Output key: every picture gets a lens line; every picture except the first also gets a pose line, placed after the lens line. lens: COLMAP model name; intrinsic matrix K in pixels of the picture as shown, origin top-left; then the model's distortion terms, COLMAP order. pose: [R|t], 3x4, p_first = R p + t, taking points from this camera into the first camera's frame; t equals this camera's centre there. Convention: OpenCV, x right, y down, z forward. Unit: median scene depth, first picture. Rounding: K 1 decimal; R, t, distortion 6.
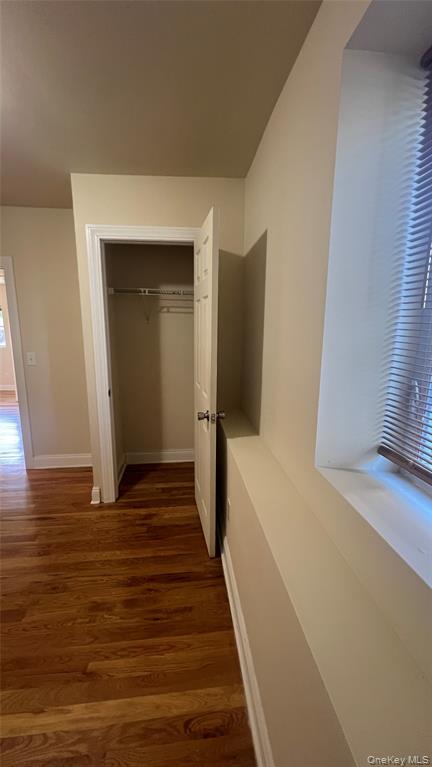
lens RADIAL K [[307.8, 0, 216.0], [0, 307.8, 383.5], [0, 0, 1]] dist [0.000622, 0.000050]
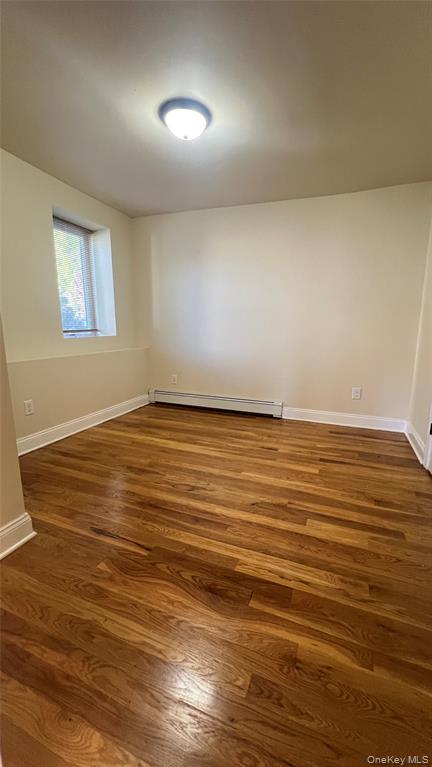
lens RADIAL K [[307.8, 0, 216.0], [0, 307.8, 383.5], [0, 0, 1]] dist [0.000622, 0.000050]
pose [[-0.887754, -0.094205, 0.450576, -1.084968], [0.070891, 0.939178, 0.336035, -0.104009], [-0.454828, 0.330258, -0.827080, 1.361256]]
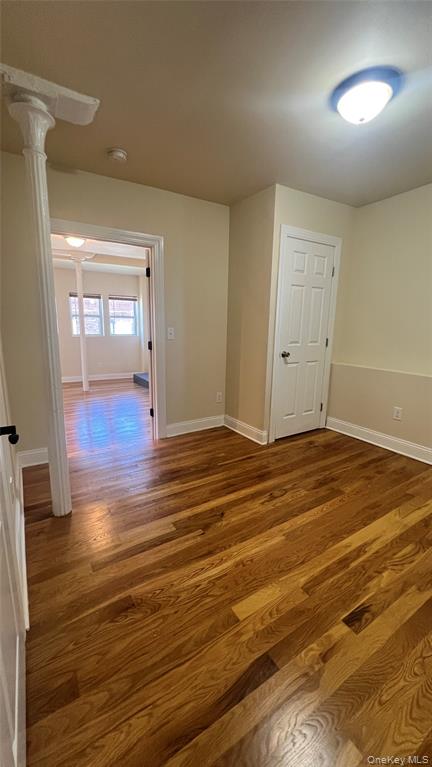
lens RADIAL K [[307.8, 0, 216.0], [0, 307.8, 383.5], [0, 0, 1]] dist [0.000622, 0.000050]
pose [[0.891259, -0.083728, 0.445699, -1.211964], [0.071816, 0.996465, 0.043584, 0.074767], [-0.447773, -0.006836, 0.894121, -0.051536]]
